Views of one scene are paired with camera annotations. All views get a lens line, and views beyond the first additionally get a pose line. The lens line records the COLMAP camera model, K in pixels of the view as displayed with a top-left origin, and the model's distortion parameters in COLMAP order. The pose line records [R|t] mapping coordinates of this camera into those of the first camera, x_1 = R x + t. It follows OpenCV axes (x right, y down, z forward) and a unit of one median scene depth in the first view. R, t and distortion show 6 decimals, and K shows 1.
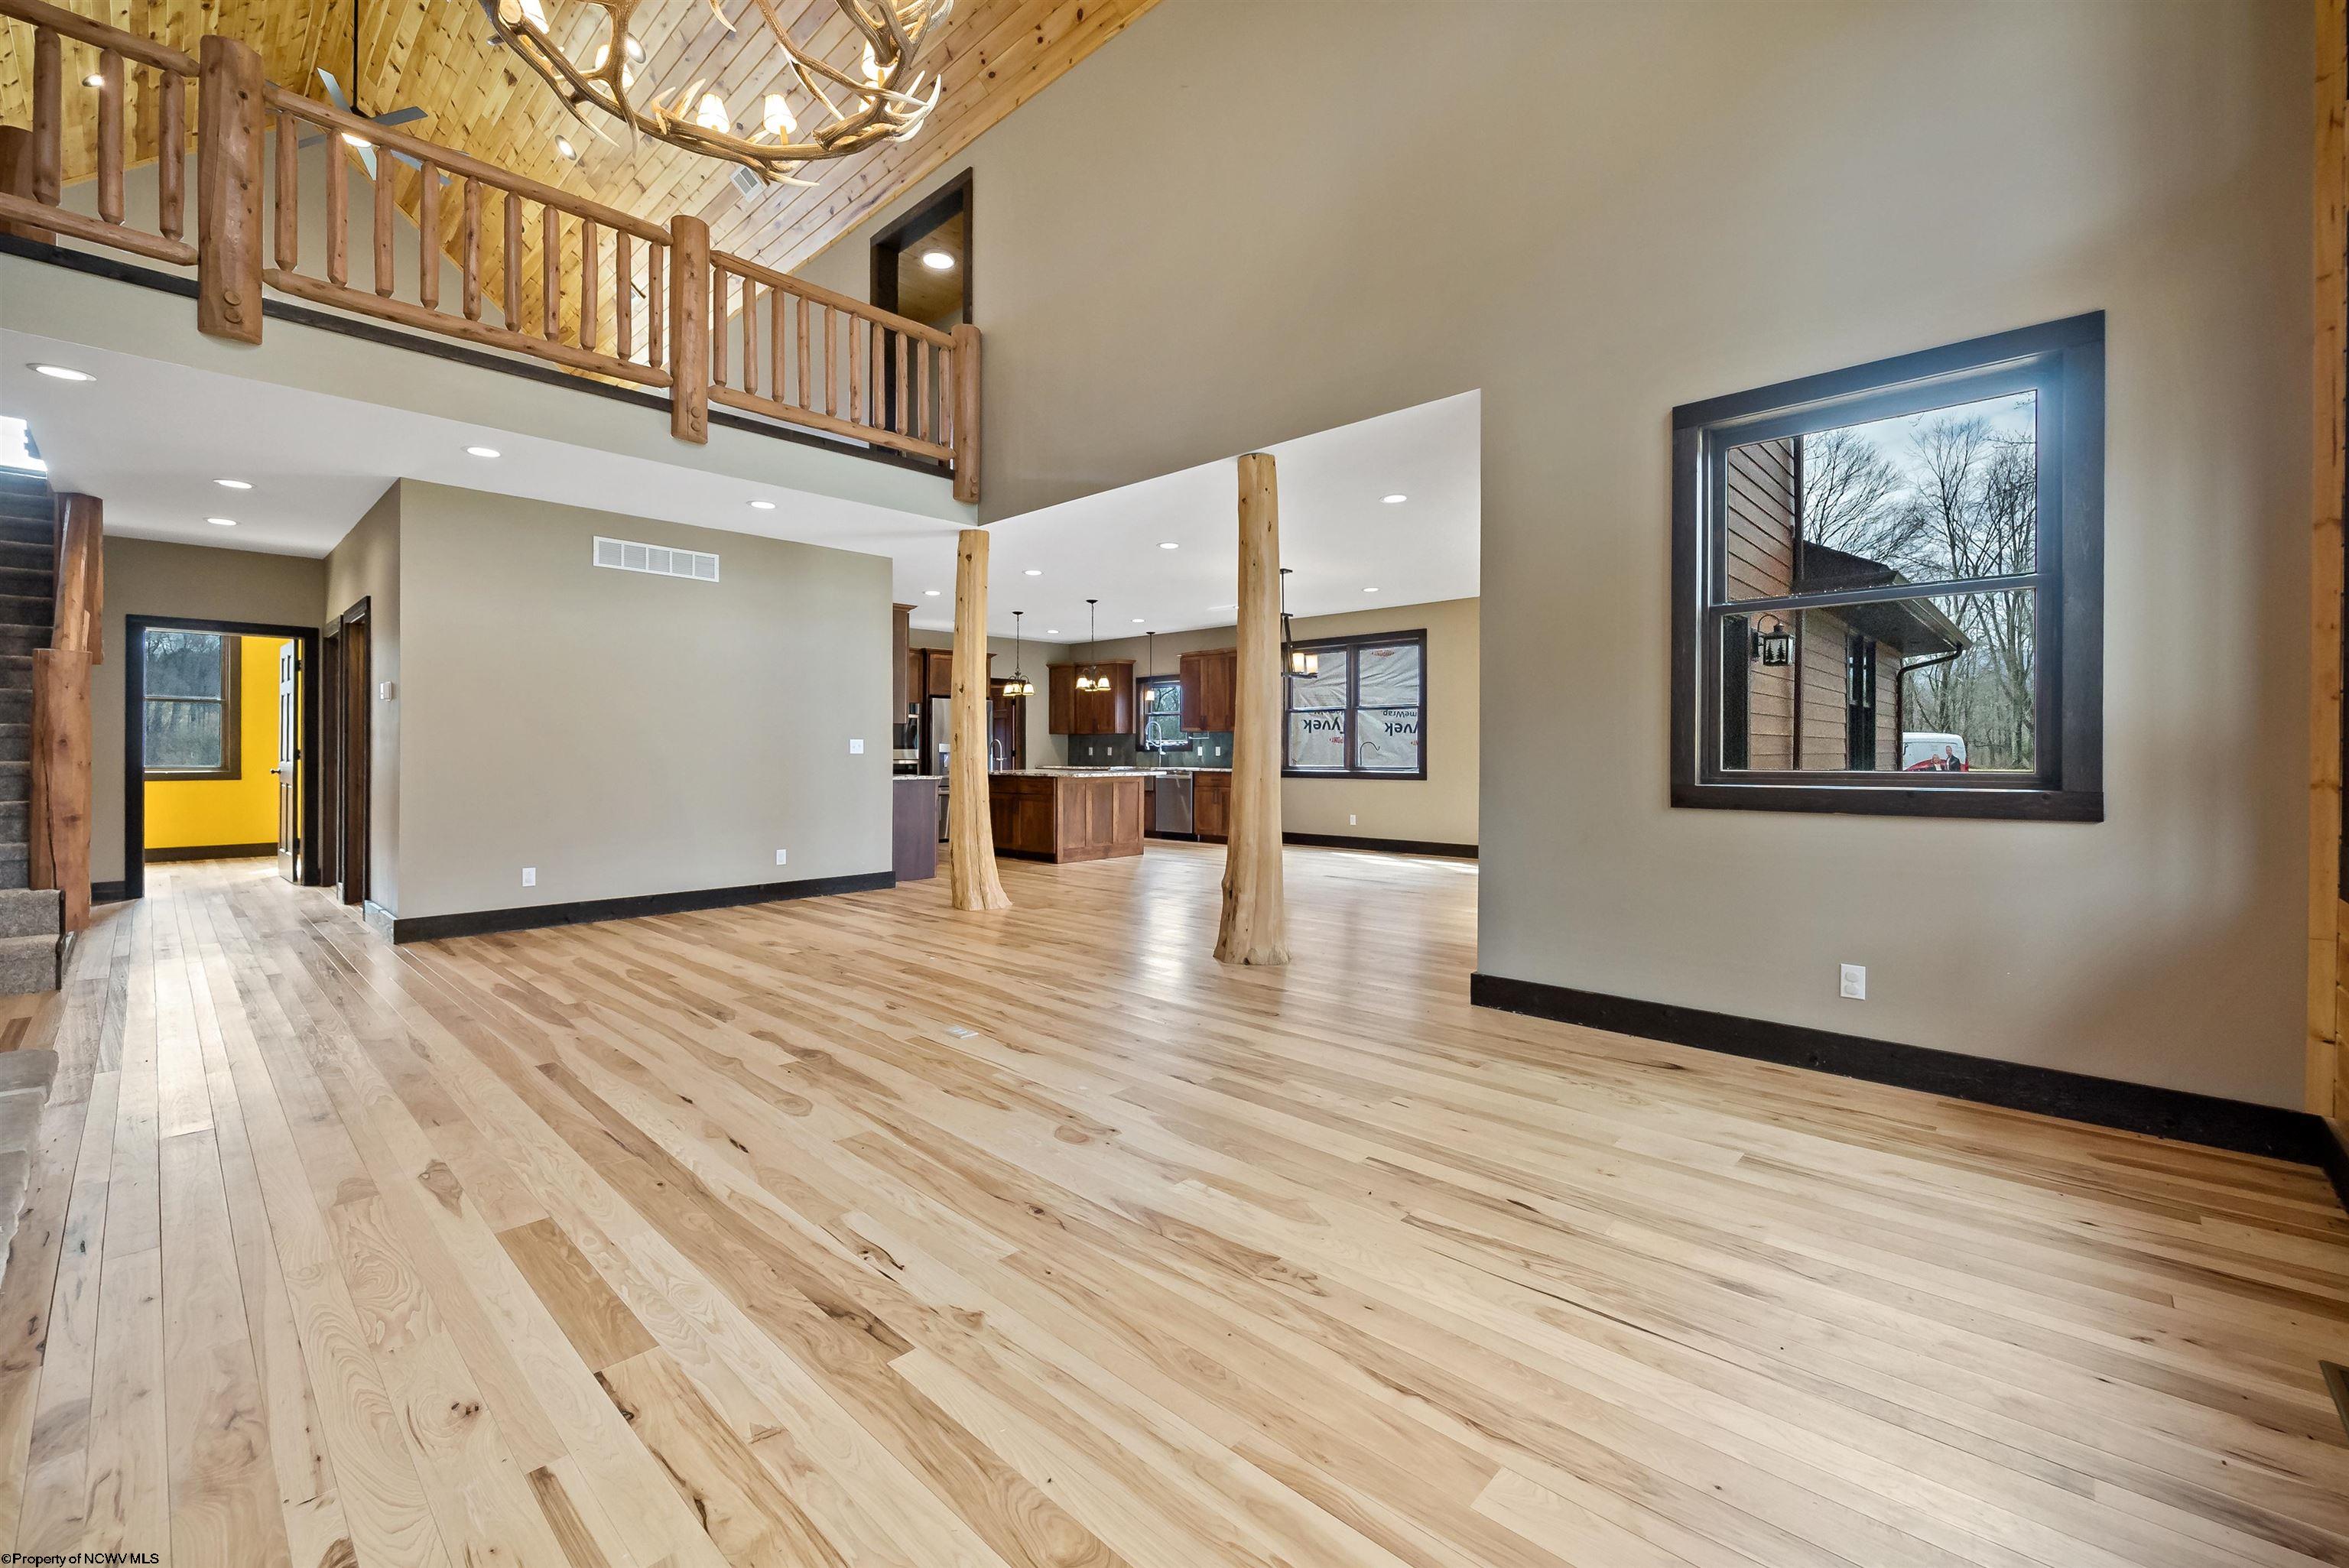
lens RADIAL K [[962.9, 0, 1169.4], [0, 962.9, 753.3], [0, 0, 1]] dist [0.003780, -0.002618]
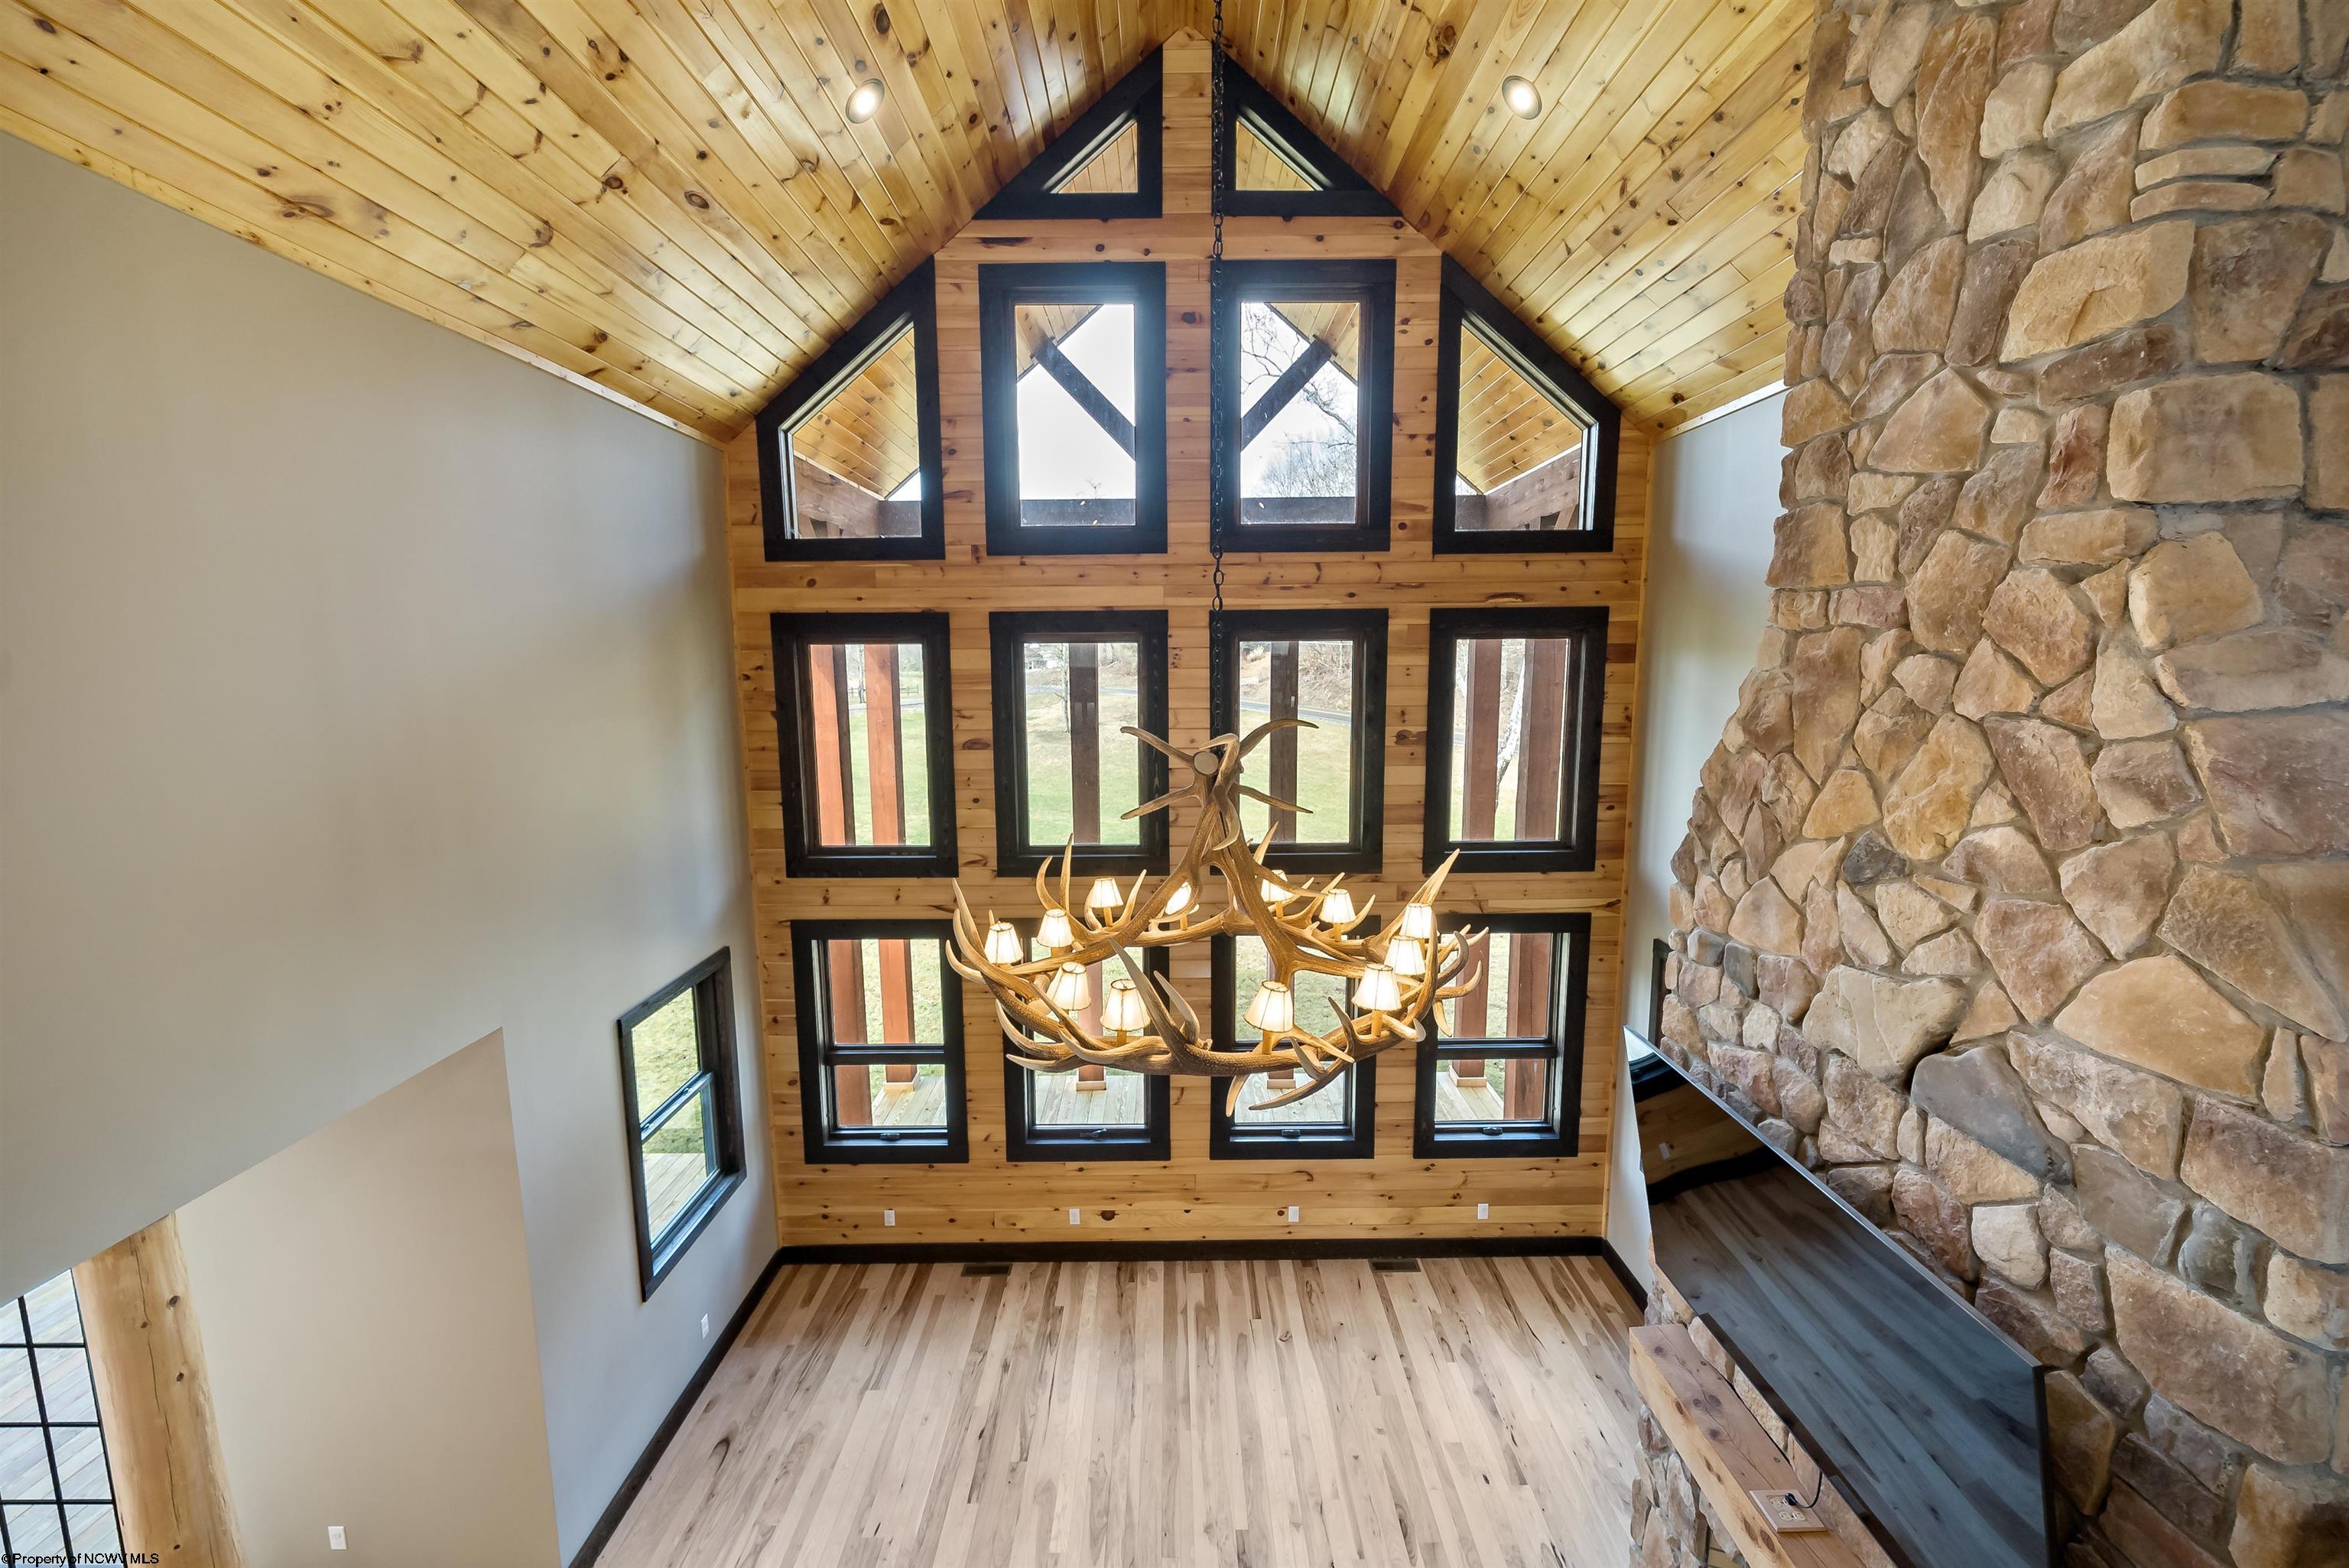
lens RADIAL K [[962.9, 0, 1163.9], [0, 962.9, 789.0], [0, 0, 1]] dist [0.003780, -0.002618]
pose [[-0.686737, -0.100288, 0.719954, -1.072122], [0.007841, 0.989357, 0.145294, -1.029212], [-0.726864, 0.105424, -0.678642, 1.607910]]
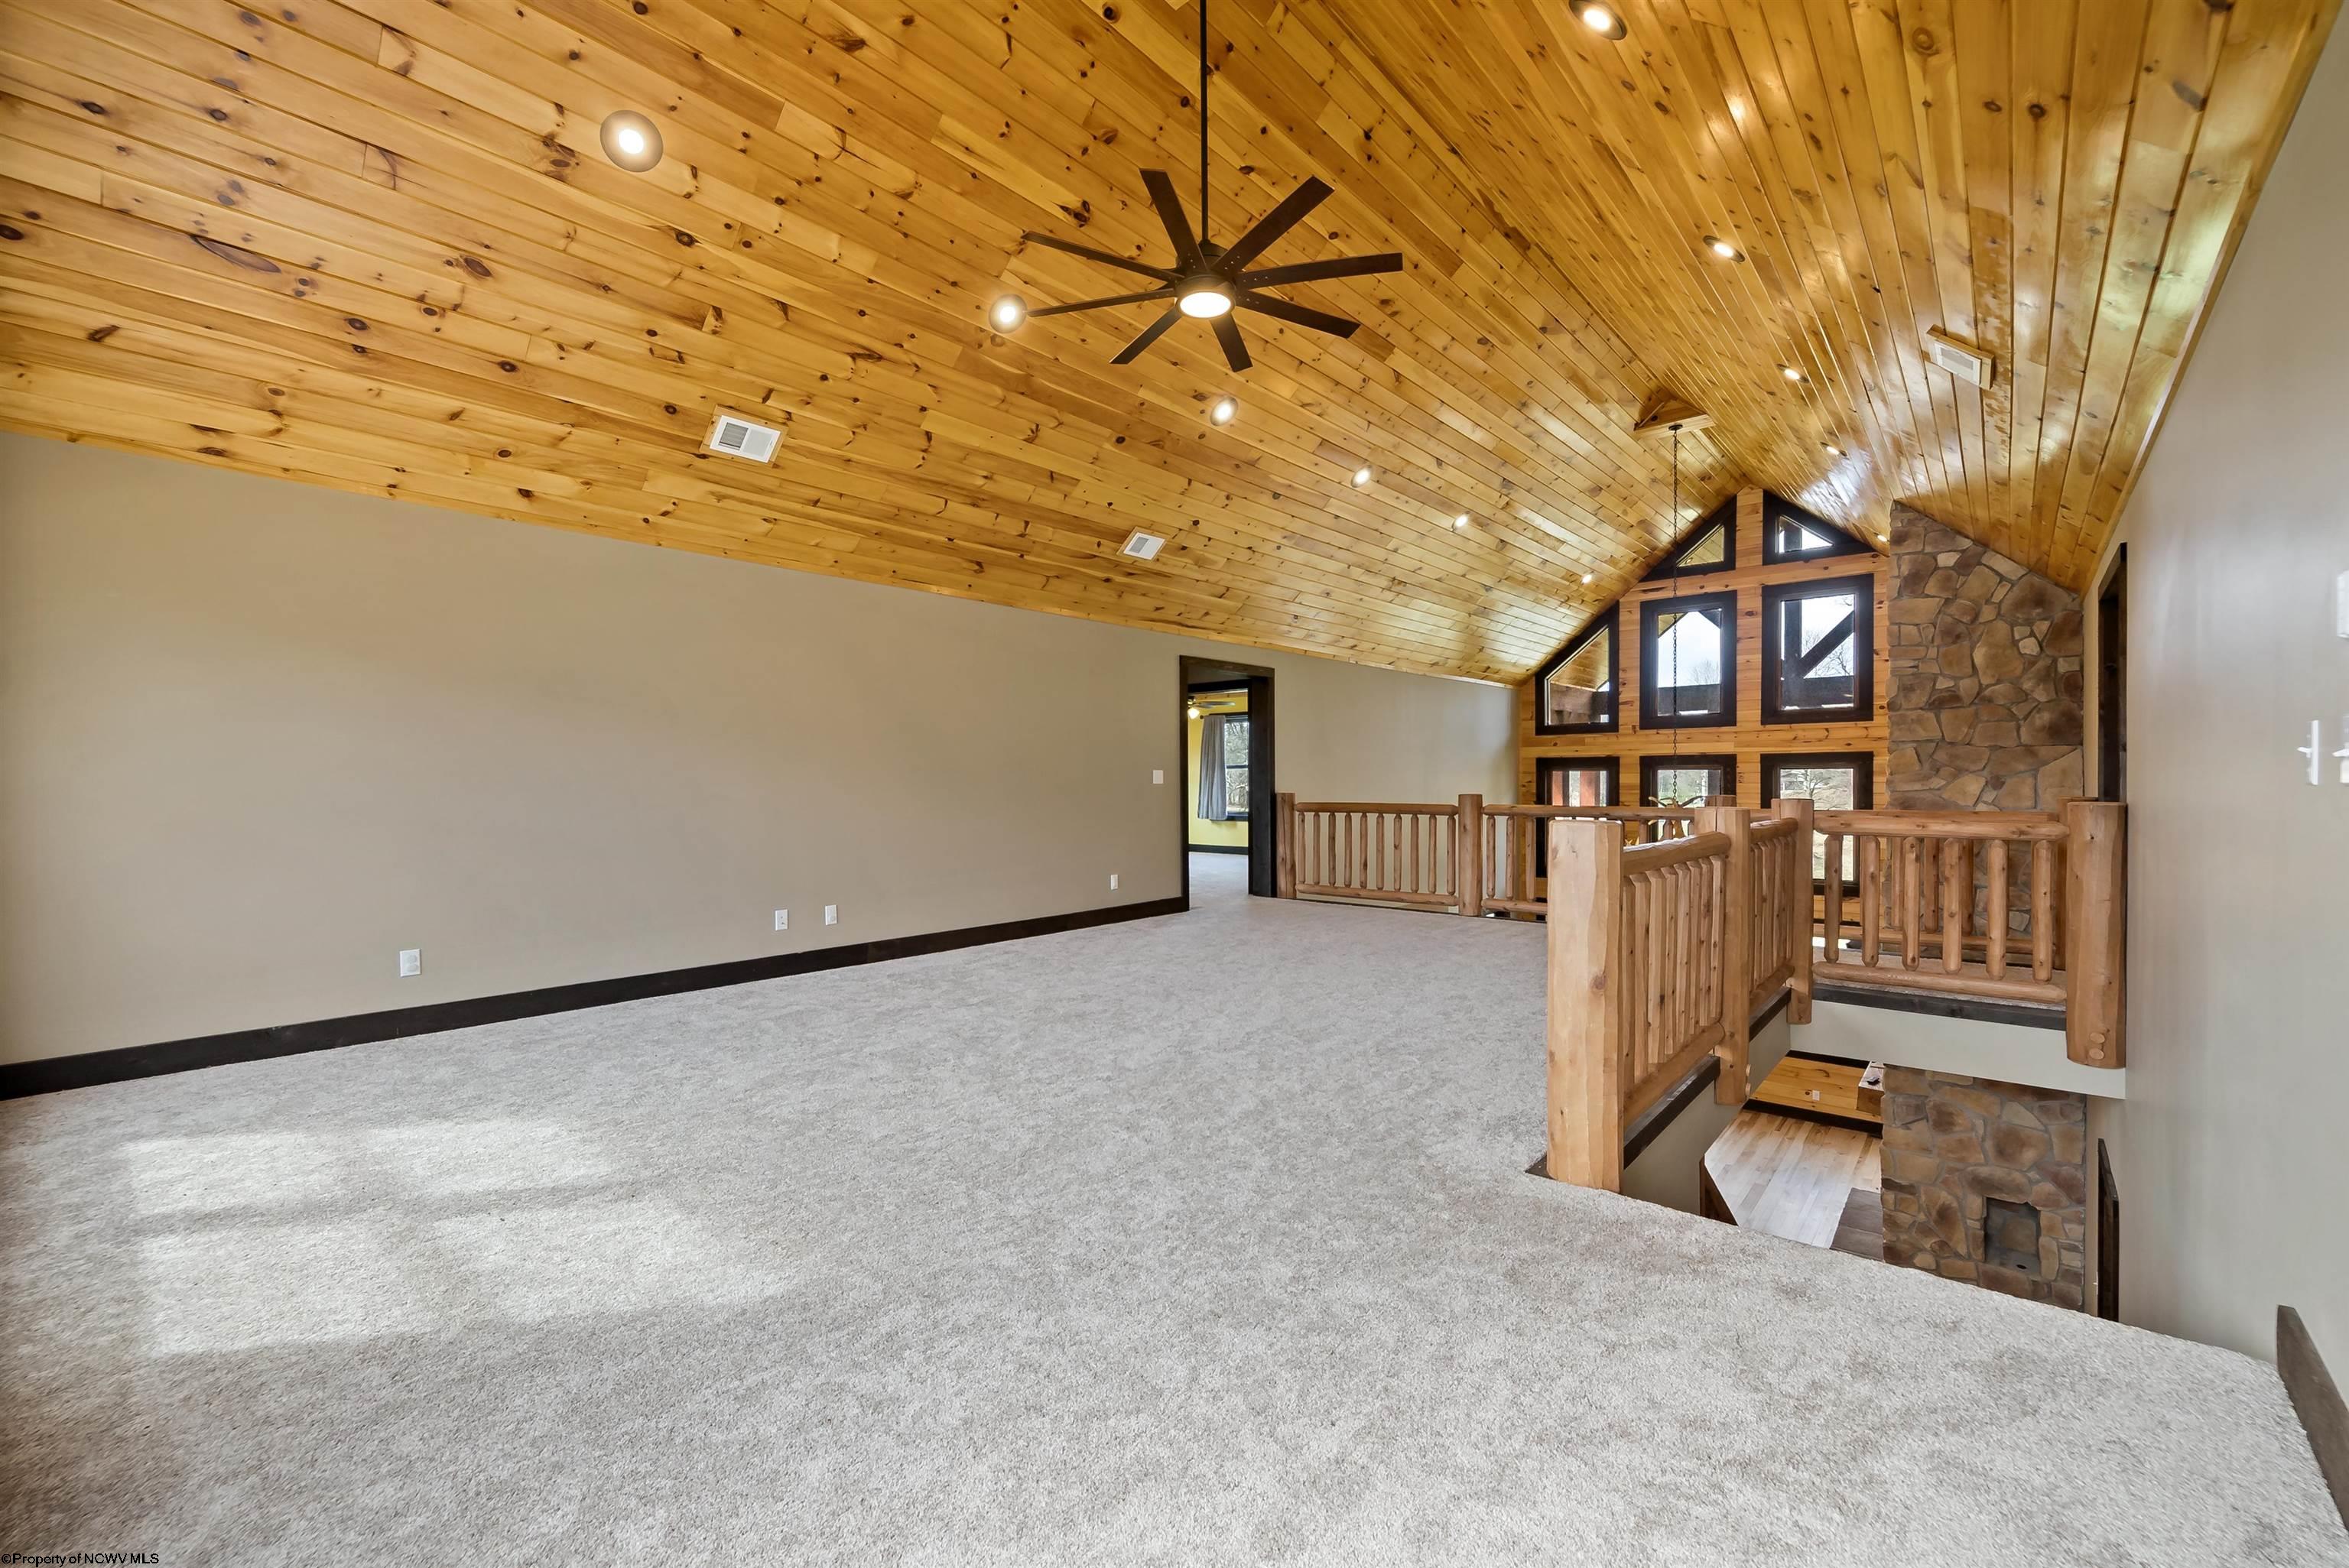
lens RADIAL K [[962.9, 0, 1167.2], [0, 962.9, 802.0], [0, 0, 1]] dist [0.003780, -0.002618]
pose [[-0.042673, -0.028311, 0.998688, -3.500445], [0.012965, 0.999499, 0.028888, -1.052794], [-0.999005, 0.014181, -0.042284, 2.737209]]
